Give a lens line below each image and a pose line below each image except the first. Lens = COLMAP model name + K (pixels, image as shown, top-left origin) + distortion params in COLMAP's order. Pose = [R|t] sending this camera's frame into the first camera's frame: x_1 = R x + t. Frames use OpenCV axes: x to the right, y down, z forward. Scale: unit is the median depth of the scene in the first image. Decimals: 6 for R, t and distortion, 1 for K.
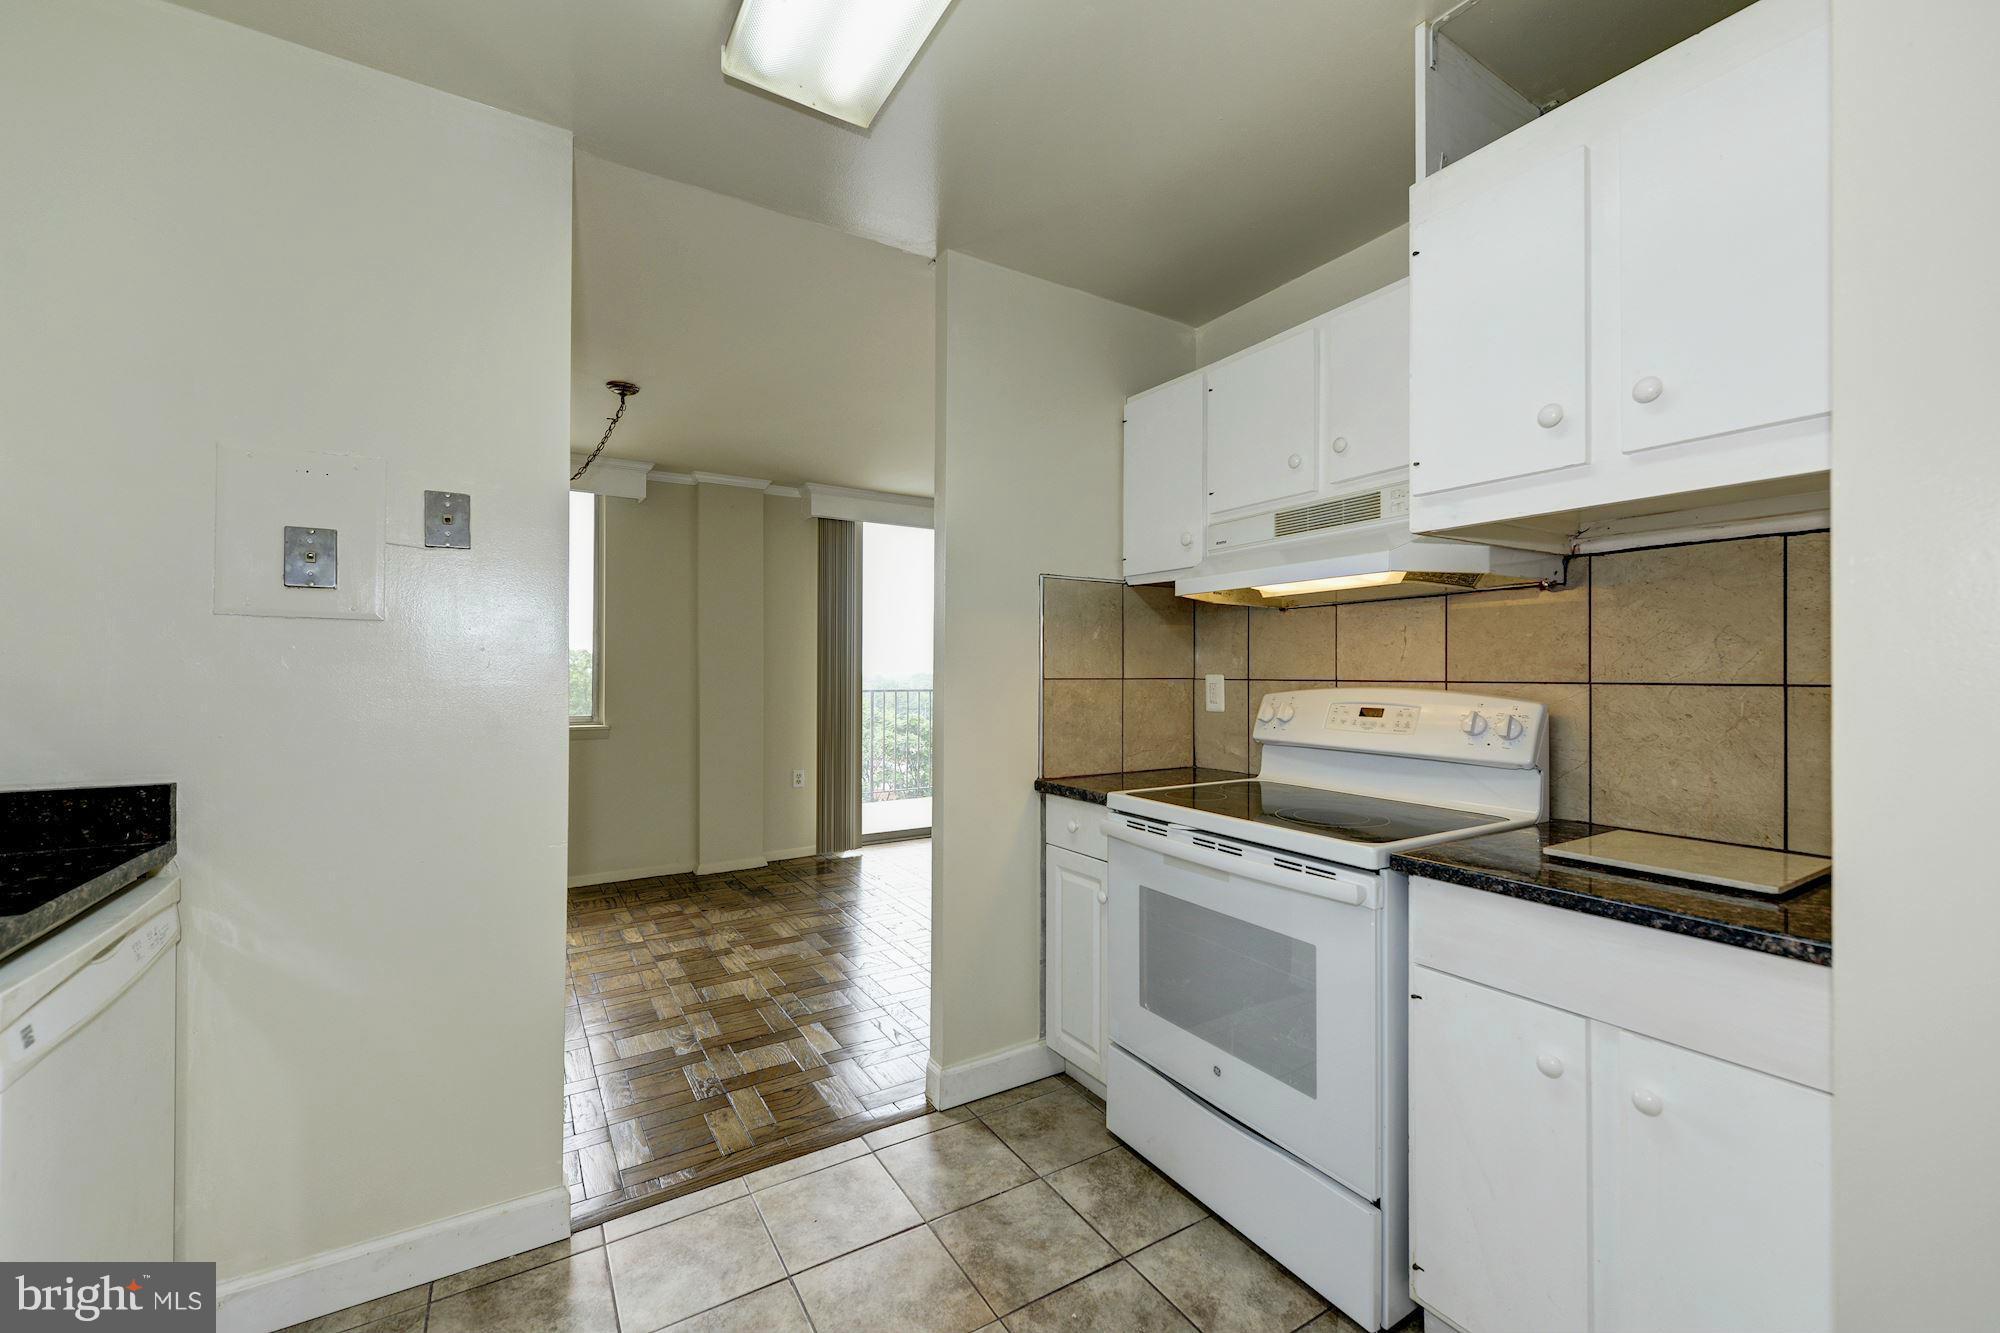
lens RADIAL K [[799.4, 0, 1009.4], [0, 799.4, 672.2], [0, 0, 1]] dist [0.004807, -0.000993]
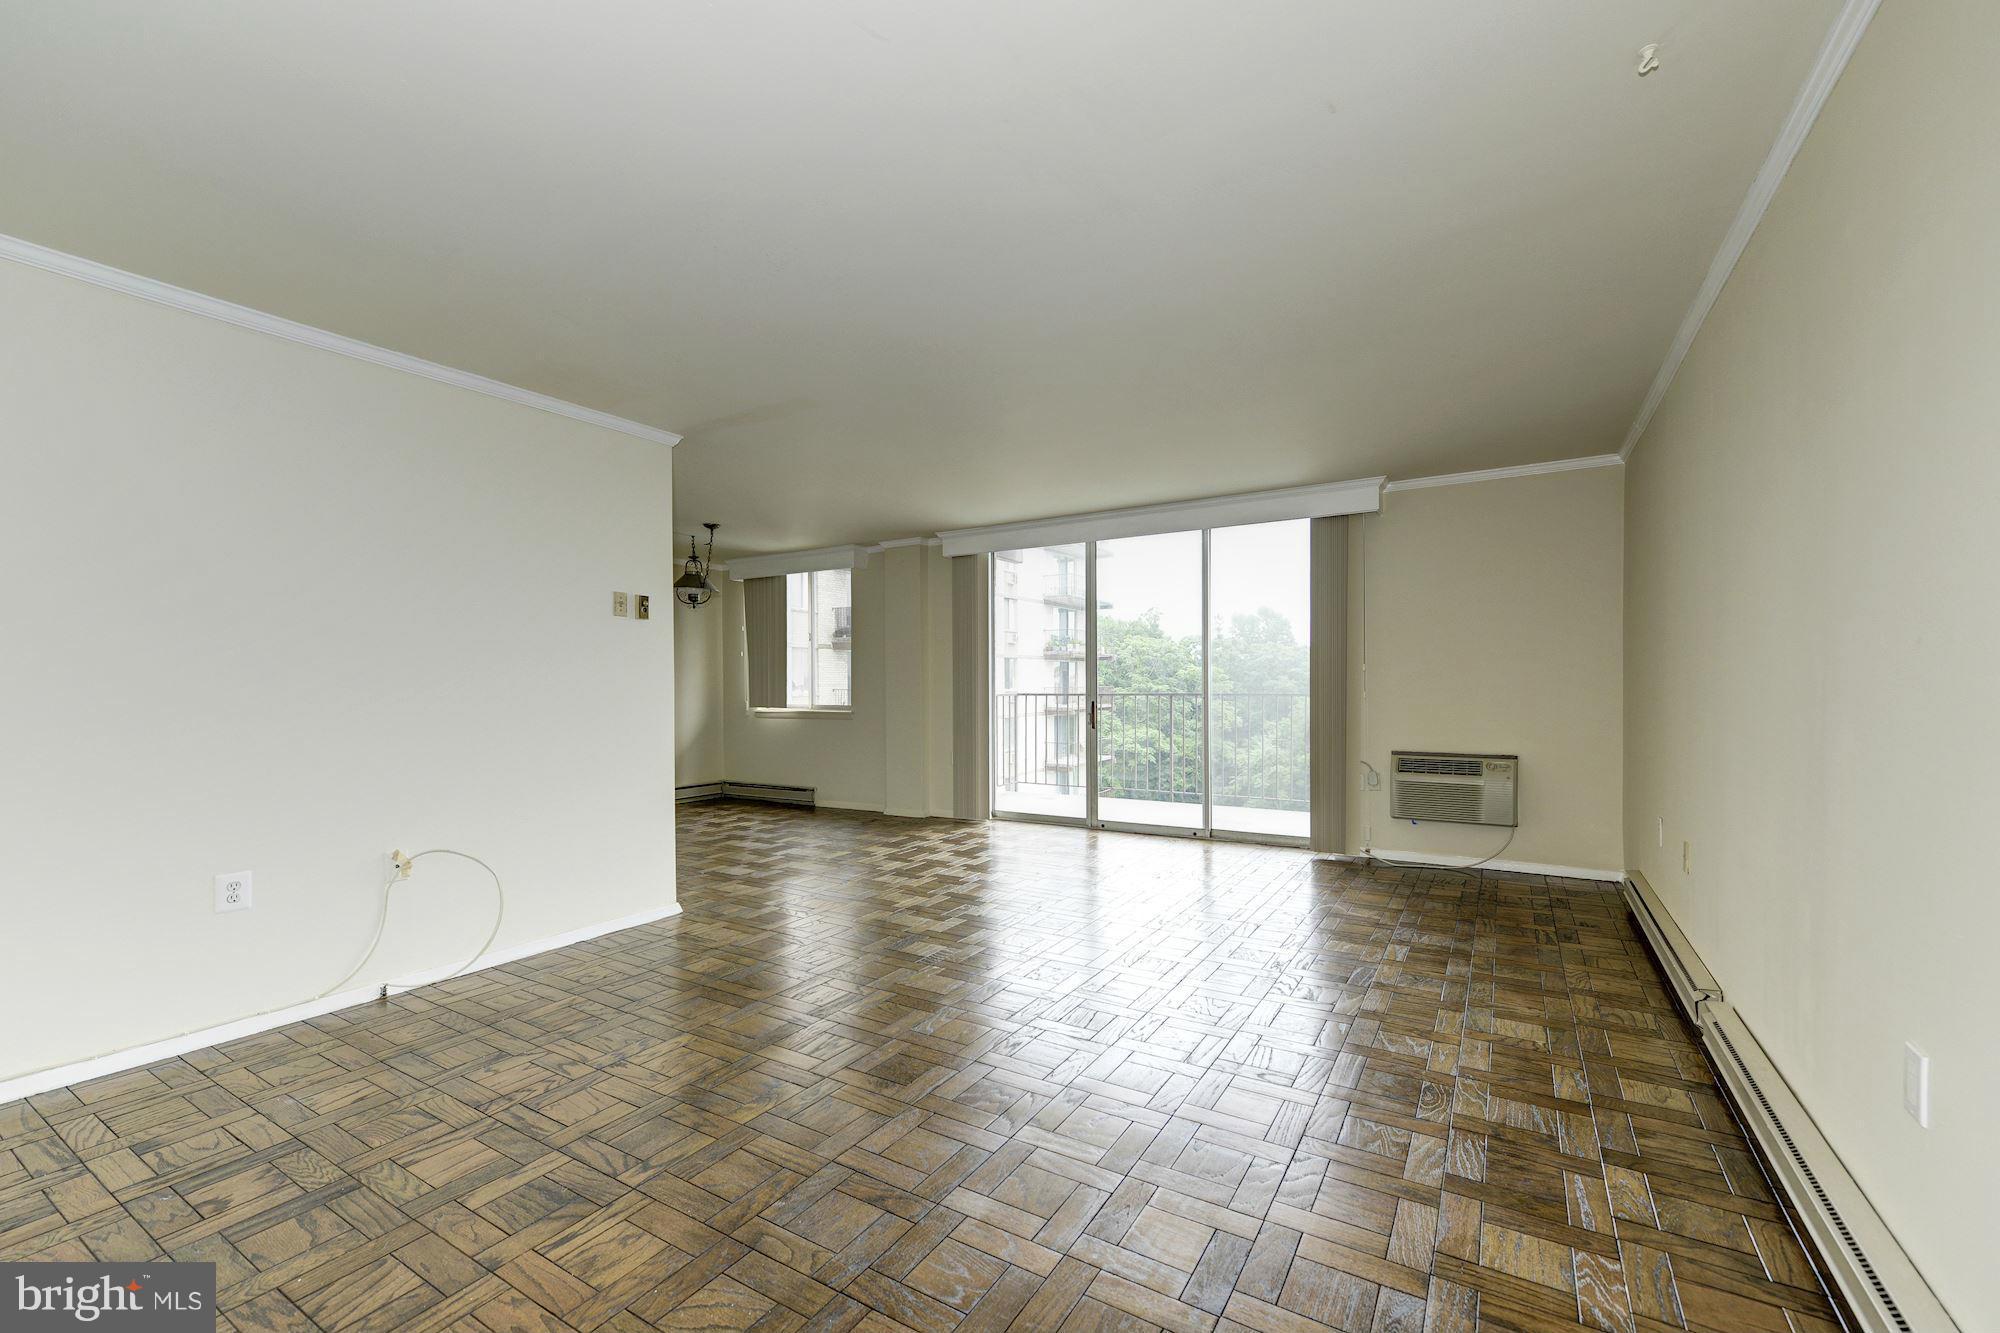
lens RADIAL K [[799.4, 0, 989.2], [0, 799.4, 686.2], [0, 0, 1]] dist [0.004807, -0.000993]
pose [[0.453198, -0.000468, -0.891410, 2.077856], [0.011604, 0.999918, 0.005374, 0.021572], [0.891335, -0.012779, 0.453166, 1.024881]]
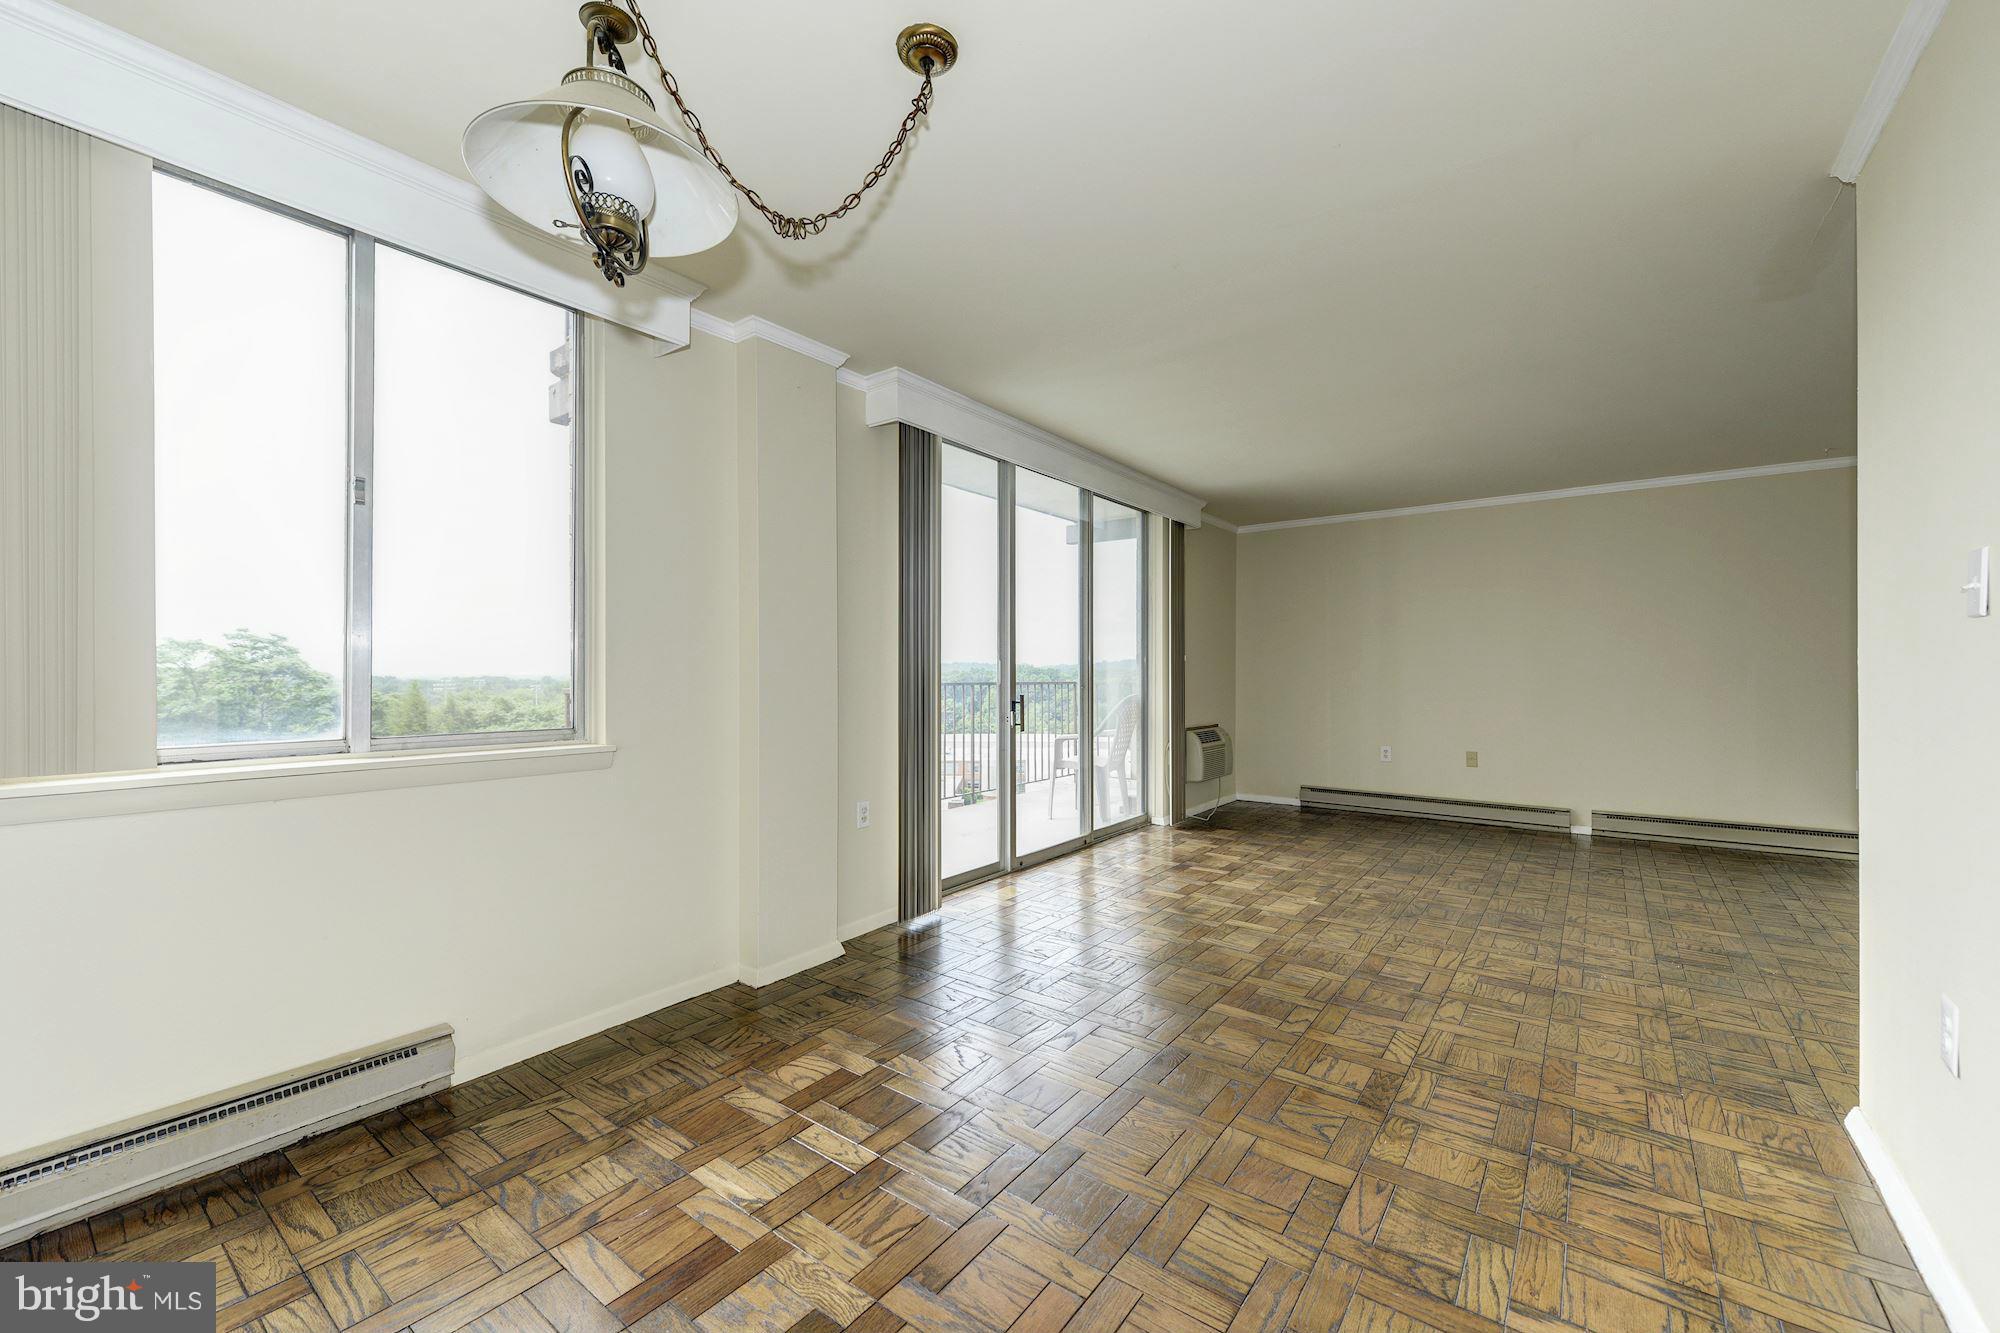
lens RADIAL K [[799.4, 0, 996.0], [0, 799.4, 683.3], [0, 0, 1]] dist [0.004807, -0.000993]
pose [[0.932108, -0.005426, 0.362139, -0.884886], [-0.003069, 0.999734, 0.022880, 0.014783], [-0.362167, -0.022438, 0.931843, 0.743220]]
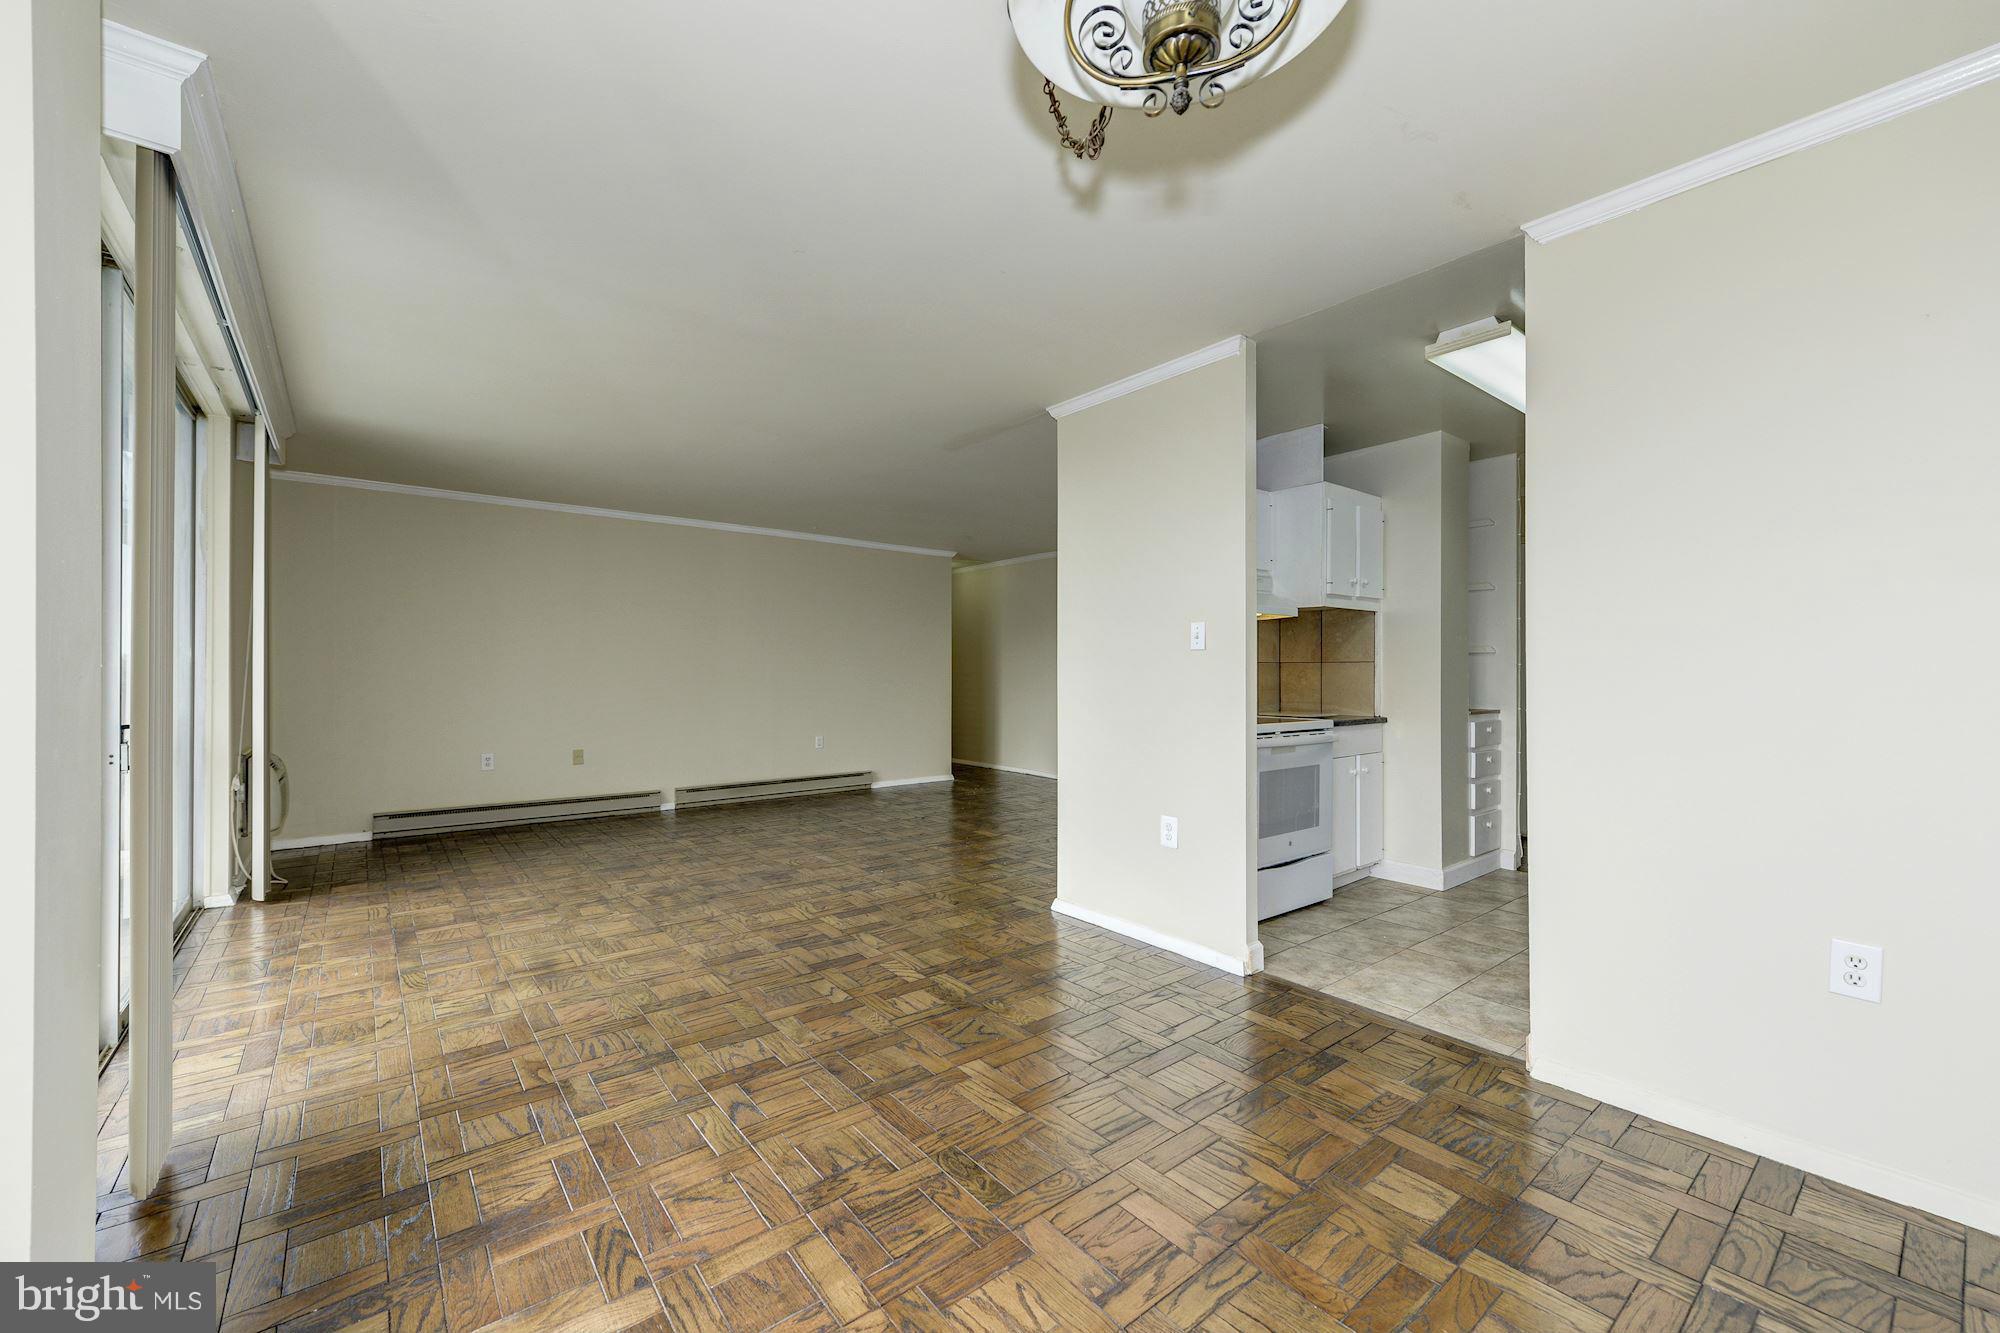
lens RADIAL K [[799.4, 0, 996.5], [0, 799.4, 670.5], [0, 0, 1]] dist [0.004807, -0.000993]
pose [[-0.121578, 0.001043, 0.992581, -1.334715], [-0.006767, 0.999975, -0.001879, 0.020416], [-0.992559, -0.006946, -0.121568, 1.522657]]
